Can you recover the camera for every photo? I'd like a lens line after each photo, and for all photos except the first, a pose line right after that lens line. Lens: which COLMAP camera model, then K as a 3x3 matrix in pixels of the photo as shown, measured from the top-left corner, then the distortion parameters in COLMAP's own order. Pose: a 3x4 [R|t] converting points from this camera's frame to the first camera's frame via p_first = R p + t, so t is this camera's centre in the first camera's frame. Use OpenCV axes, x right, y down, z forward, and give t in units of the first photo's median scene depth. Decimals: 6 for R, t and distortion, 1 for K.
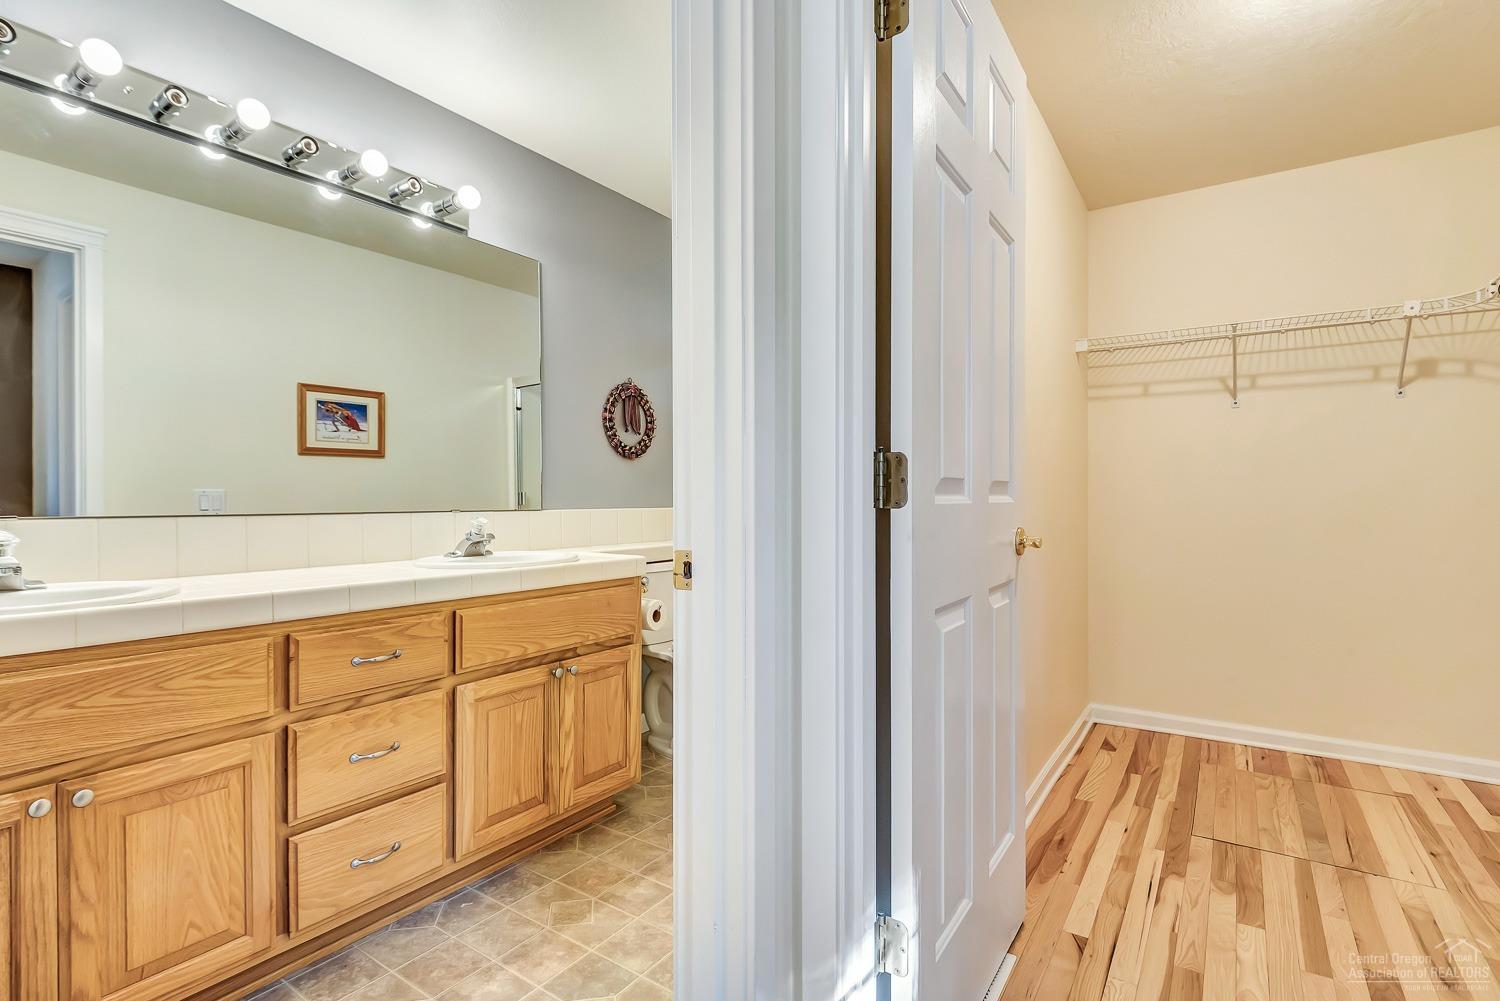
lens RADIAL K [[689.4, 0, 737.7], [0, 689.4, 479.3], [0, 0, 1]] dist [0.023249, -0.019114]
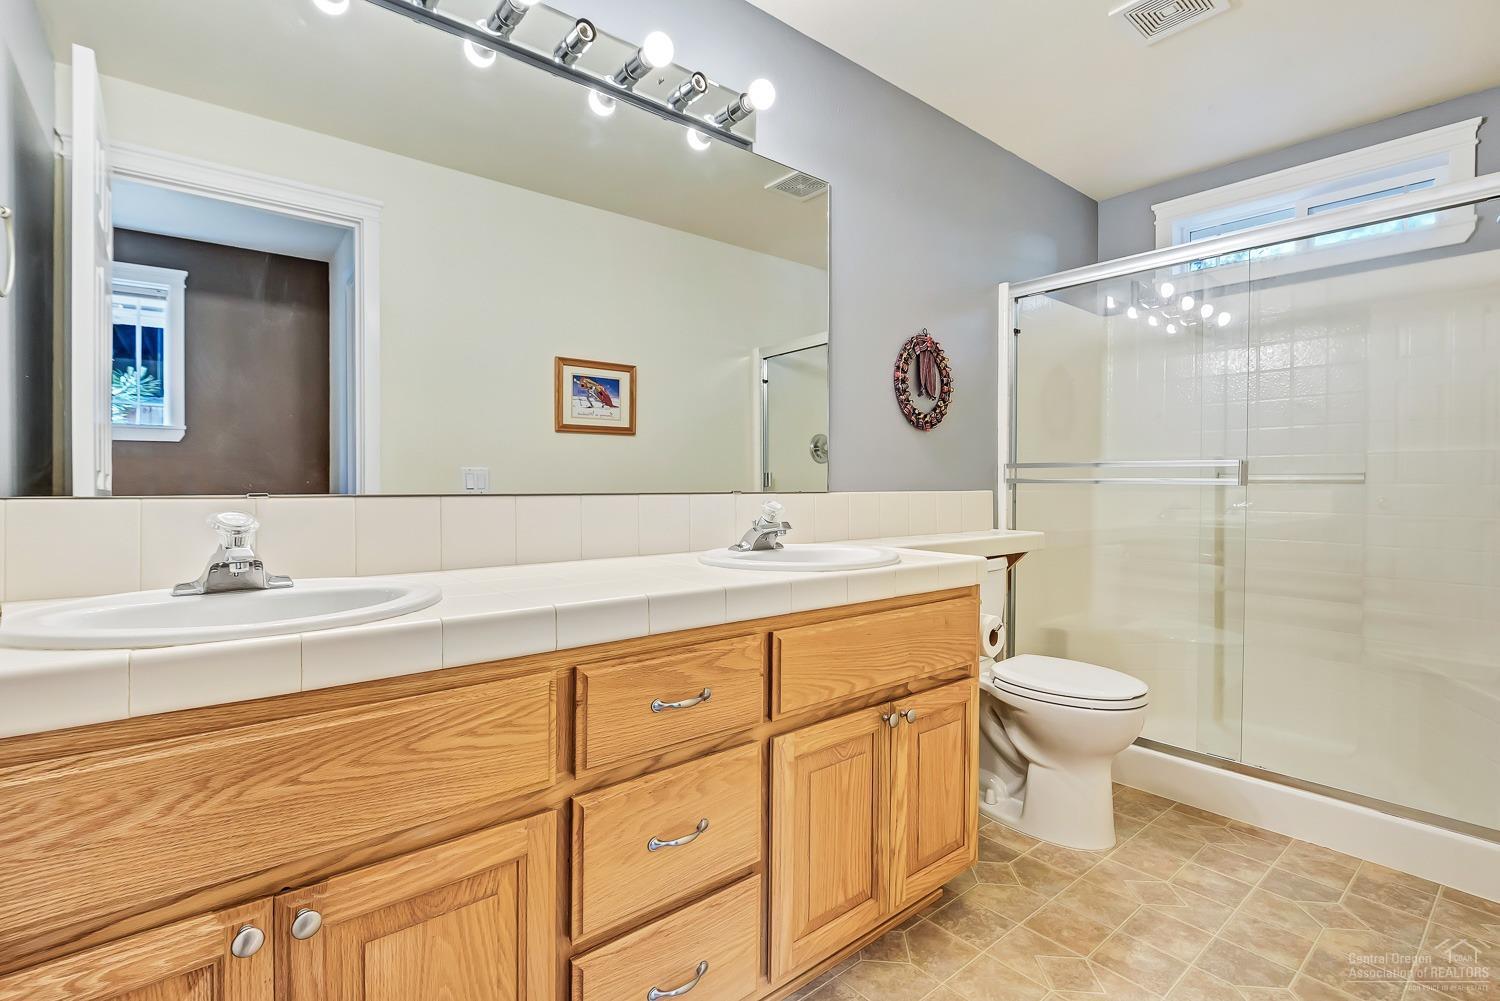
lens RADIAL K [[702.9, 0, 766.8], [0, 702.9, 452.5], [0, 0, 1]] dist [0.011434, -0.000440]
pose [[0.967111, -0.005463, -0.254295, -0.206021], [0.001739, 0.999888, -0.014866, 0.014451], [0.254348, 0.013935, 0.967012, 0.267590]]
